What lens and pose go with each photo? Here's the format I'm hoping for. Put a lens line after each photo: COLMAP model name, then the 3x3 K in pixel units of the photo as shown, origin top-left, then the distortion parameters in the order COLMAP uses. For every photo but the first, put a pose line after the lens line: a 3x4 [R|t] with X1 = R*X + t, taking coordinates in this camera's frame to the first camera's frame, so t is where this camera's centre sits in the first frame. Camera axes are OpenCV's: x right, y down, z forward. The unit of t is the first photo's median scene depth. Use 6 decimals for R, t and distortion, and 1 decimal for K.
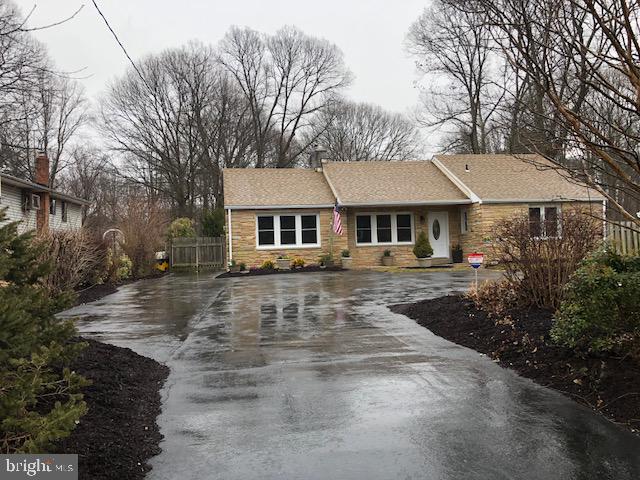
lens RADIAL K [[516.6, 0, 320.7], [0, 516.6, 232.0], [0, 0, 1]] dist [0.020847, -0.008993]
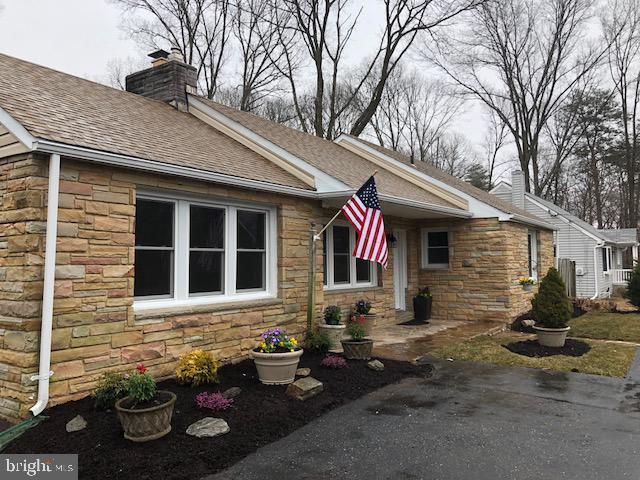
lens RADIAL K [[516.6, 0, 320.7], [0, 516.6, 232.0], [0, 0, 1]] dist [0.020847, -0.008993]
pose [[0.700081, 0.070568, 0.710568, -0.235429], [-0.043458, 0.997471, -0.056244, 0.000296], [-0.712739, 0.008496, 0.701377, 0.667716]]
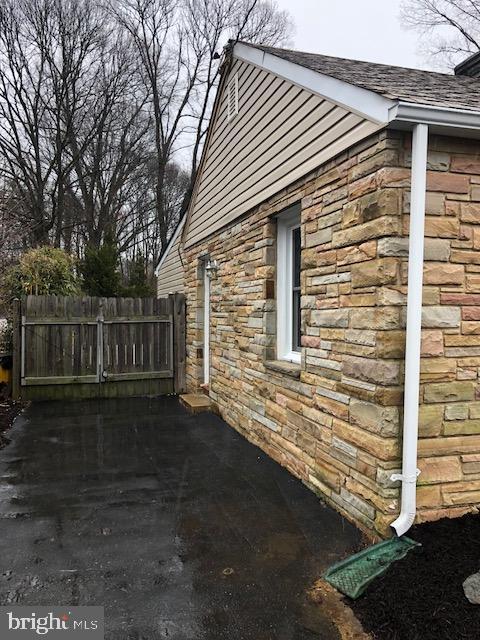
lens RADIAL K [[516.6, 0, 240.0], [0, 516.6, 320.0], [0, 0, 1]] dist [0.020847, -0.008993]
pose [[0.992699, 0.033033, 0.116007, -0.220730], [-0.039199, 0.997915, 0.051277, 0.005531], [-0.114071, -0.055450, 0.991924, 0.771715]]
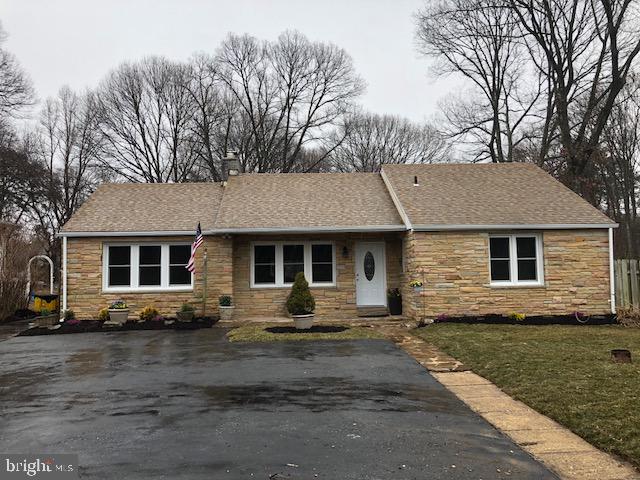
lens RADIAL K [[516.6, 0, 320.7], [0, 516.6, 232.0], [0, 0, 1]] dist [0.020847, -0.008993]
pose [[0.992307, 0.005991, -0.123658, 0.248931], [-0.010827, 0.999201, -0.038478, -0.024033], [0.123329, 0.039521, 0.991579, 0.283907]]
